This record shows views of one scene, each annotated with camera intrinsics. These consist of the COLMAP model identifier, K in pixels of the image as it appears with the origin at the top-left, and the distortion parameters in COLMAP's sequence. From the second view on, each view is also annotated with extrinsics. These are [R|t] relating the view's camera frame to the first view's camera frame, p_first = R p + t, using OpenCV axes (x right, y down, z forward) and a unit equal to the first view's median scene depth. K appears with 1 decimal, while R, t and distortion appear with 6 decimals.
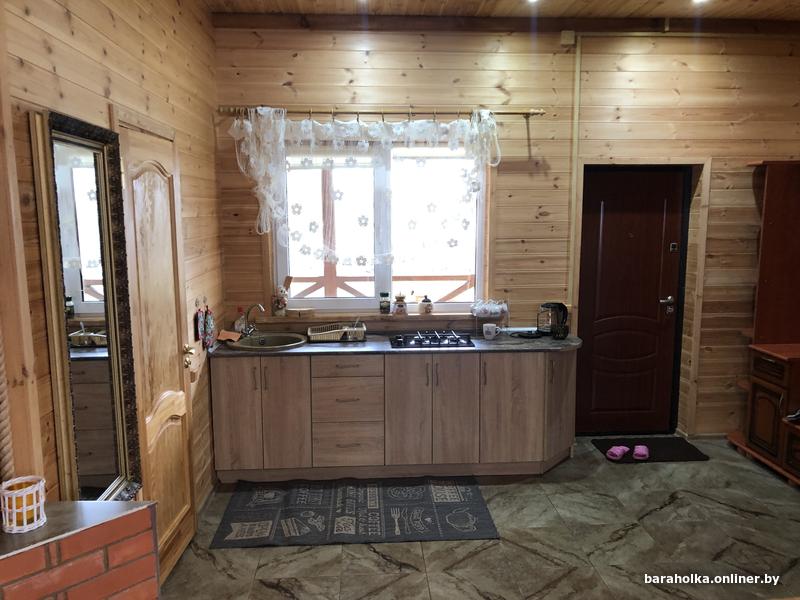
lens RADIAL K [[656.1, 0, 402.2], [0, 656.1, 314.8], [0, 0, 1]] dist [0.010872, -0.002704]
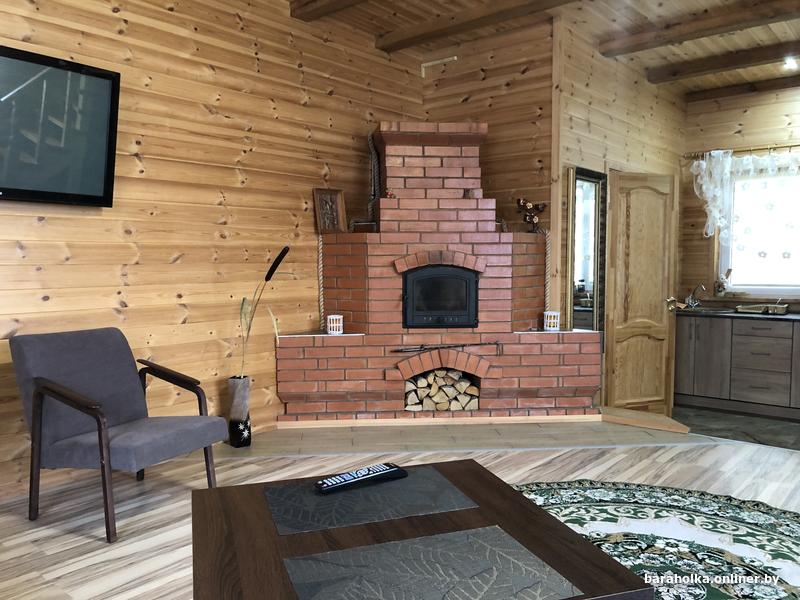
lens RADIAL K [[656.1, 0, 402.2], [0, 656.1, 314.8], [0, 0, 1]] dist [0.010872, -0.002704]
pose [[0.727258, 0.051729, -0.684412, 0.302146], [-0.102168, 0.994206, -0.033420, 0.167627], [0.678718, 0.094230, 0.728329, -0.507195]]
